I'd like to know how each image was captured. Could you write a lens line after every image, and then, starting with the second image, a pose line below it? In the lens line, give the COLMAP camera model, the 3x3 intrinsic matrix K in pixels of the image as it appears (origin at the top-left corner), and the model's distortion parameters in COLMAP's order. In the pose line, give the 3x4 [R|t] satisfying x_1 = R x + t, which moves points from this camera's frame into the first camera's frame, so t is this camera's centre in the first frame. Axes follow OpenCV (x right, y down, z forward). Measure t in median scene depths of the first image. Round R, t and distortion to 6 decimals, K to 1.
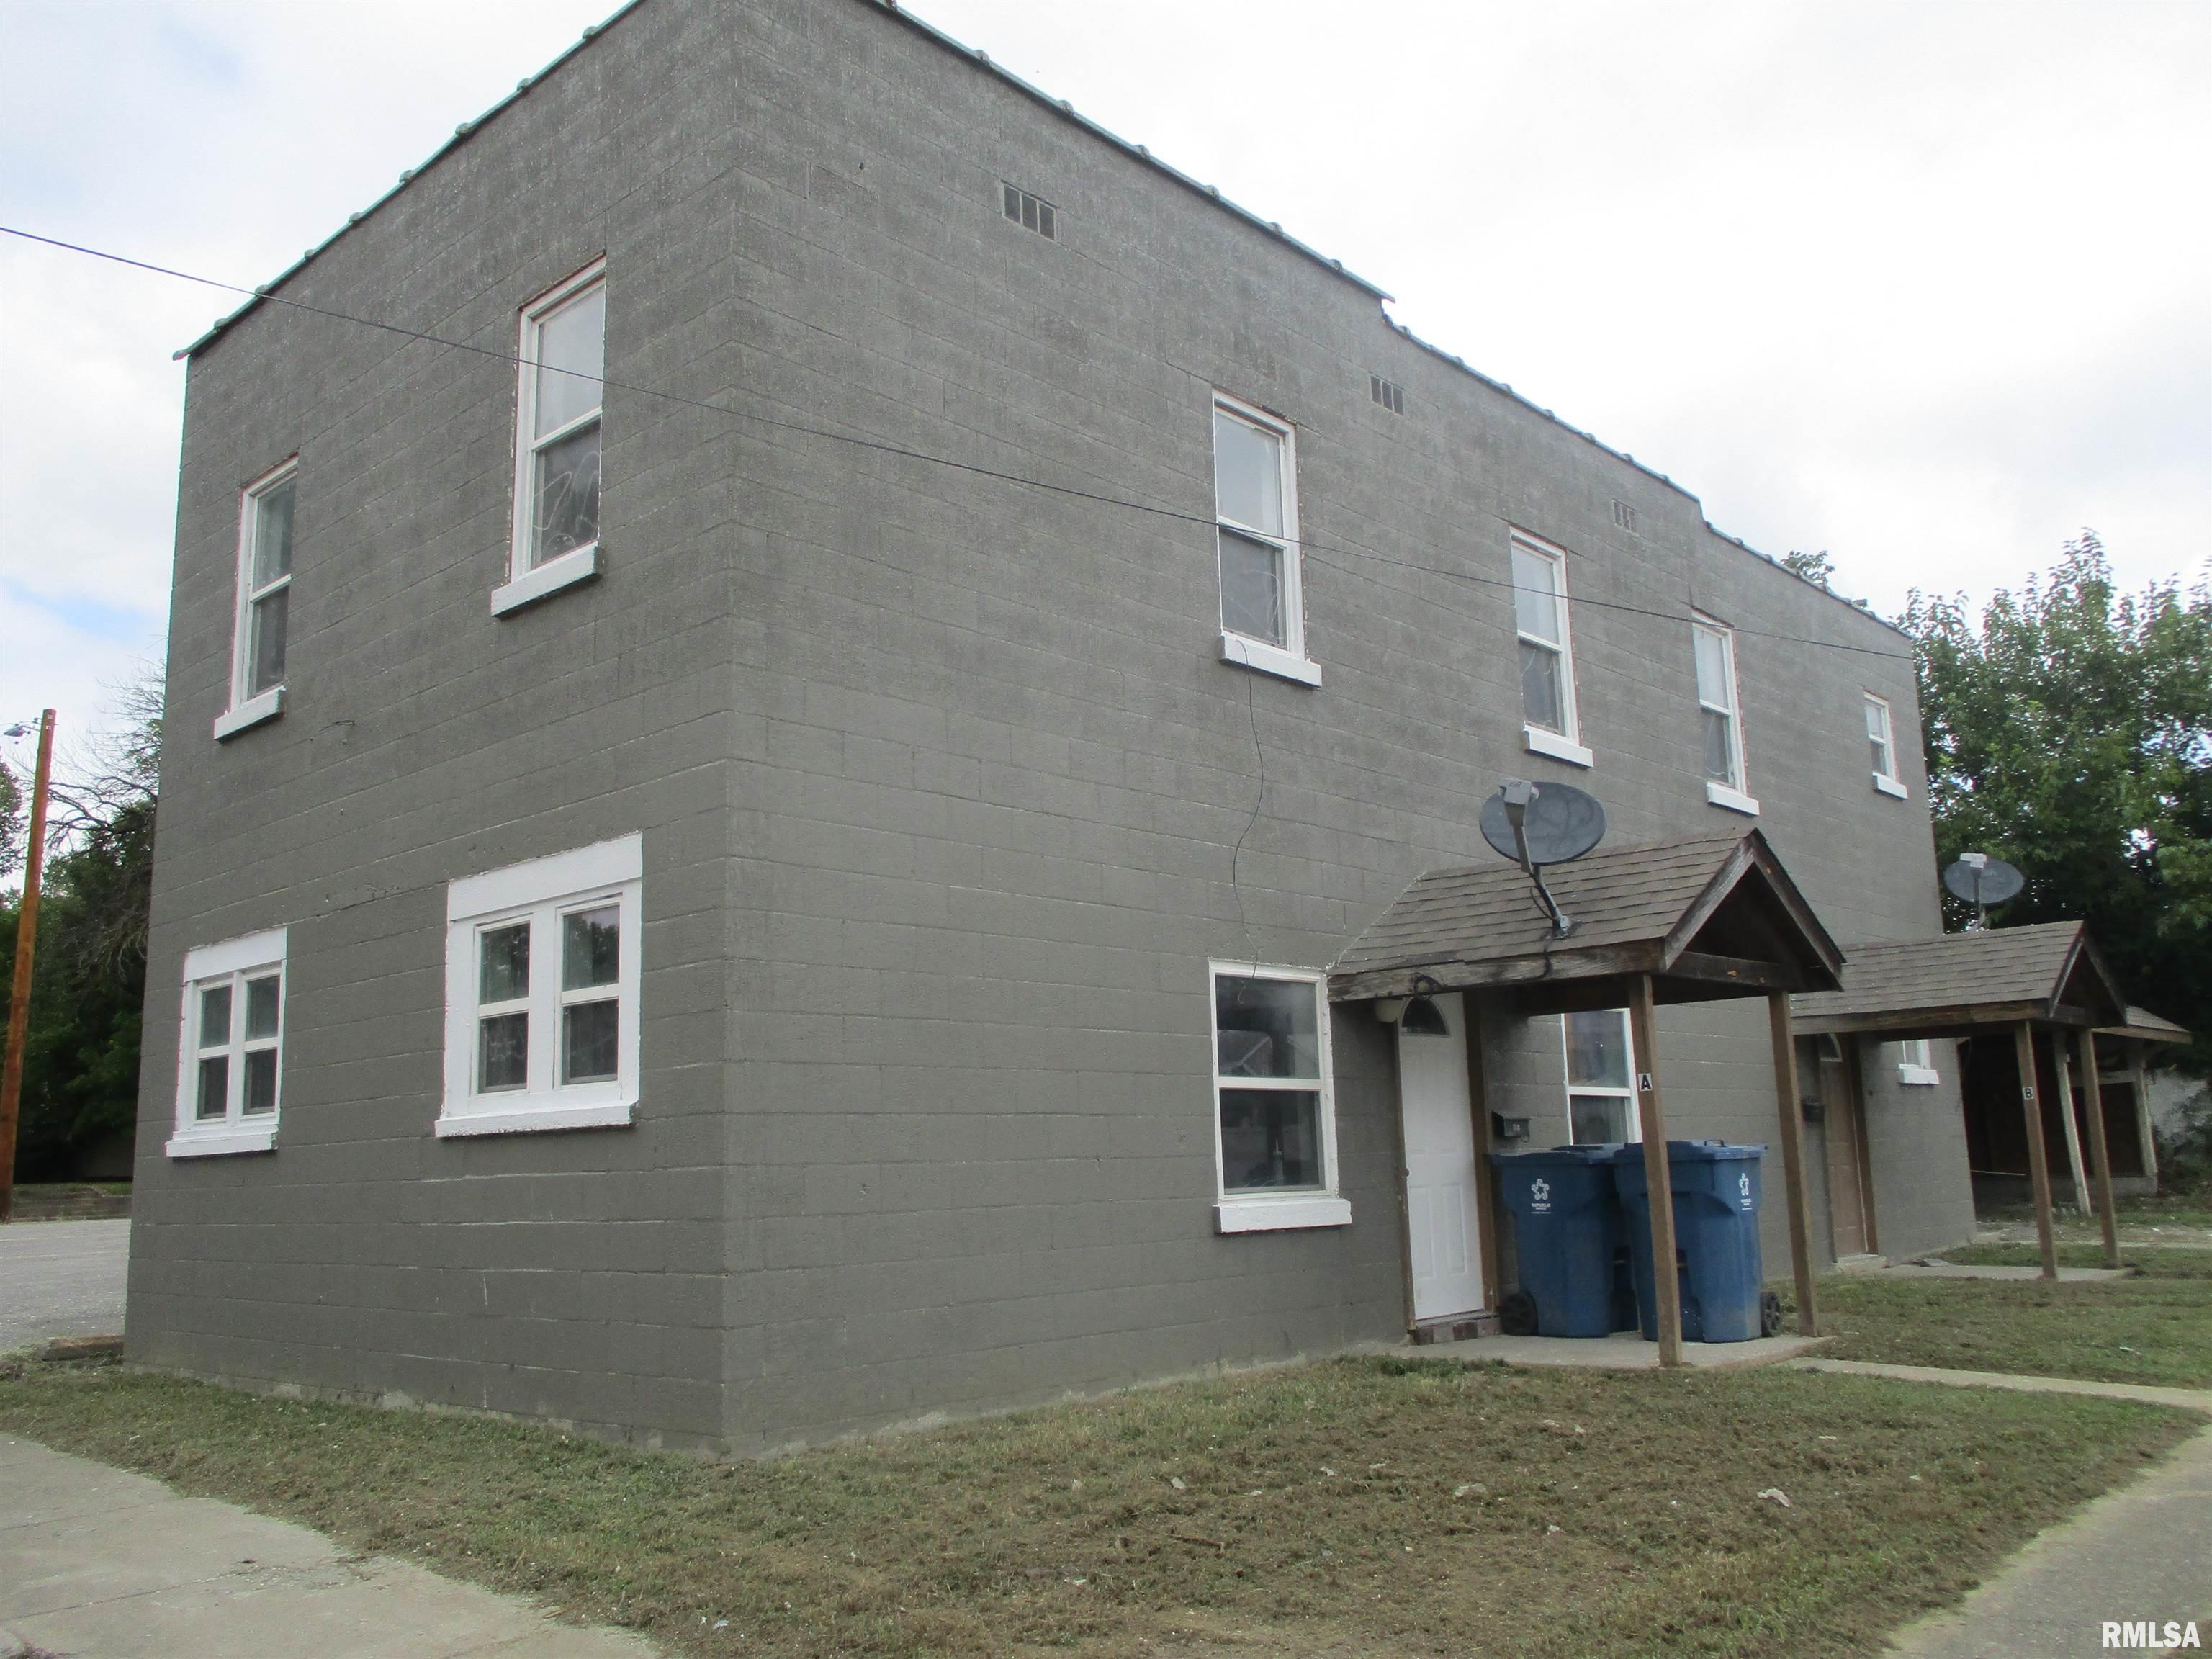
lens RADIAL K [[1843.2, 0, 1121.0], [0, 1843.2, 825.0], [0, 0, 1]] dist [-0.035895, 0.016034]
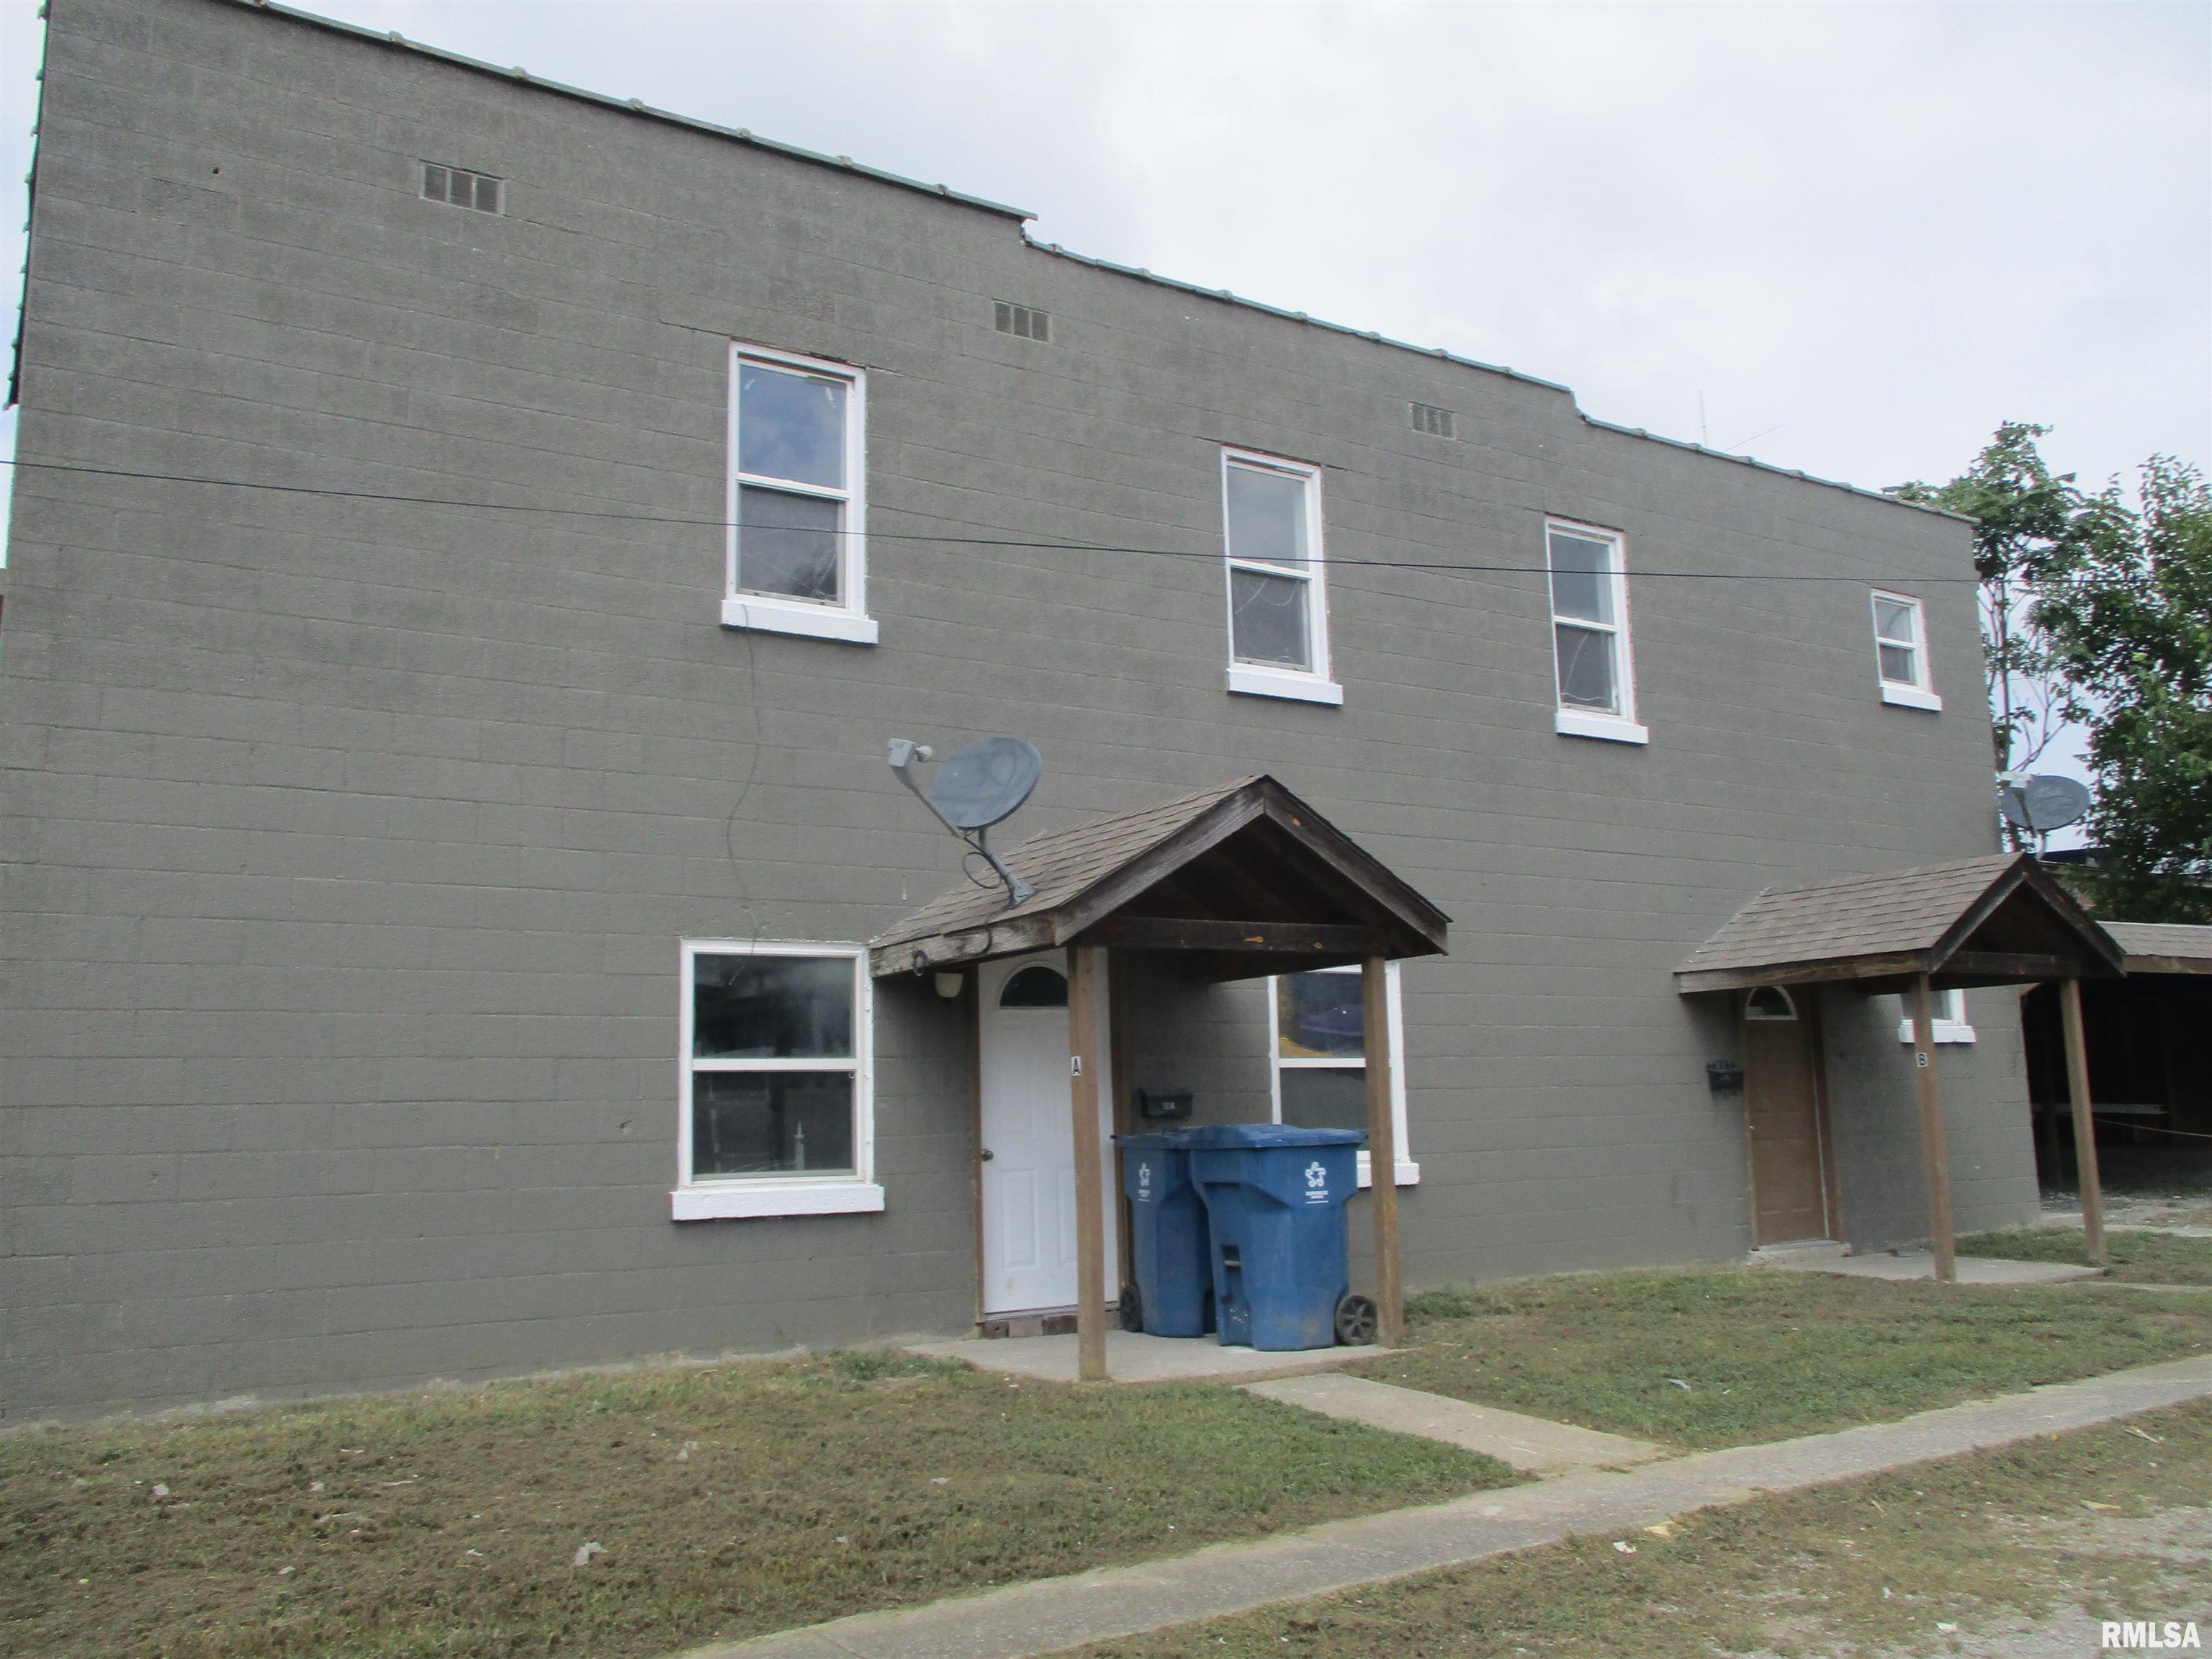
lens RADIAL K [[1843.2, 0, 1121.0], [0, 1843.2, 825.0], [0, 0, 1]] dist [-0.035895, 0.016034]
pose [[0.963725, -0.038258, -0.264139, 0.503930], [0.046520, 0.998602, 0.025091, -0.000028], [0.262810, -0.036469, 0.964158, 0.125168]]
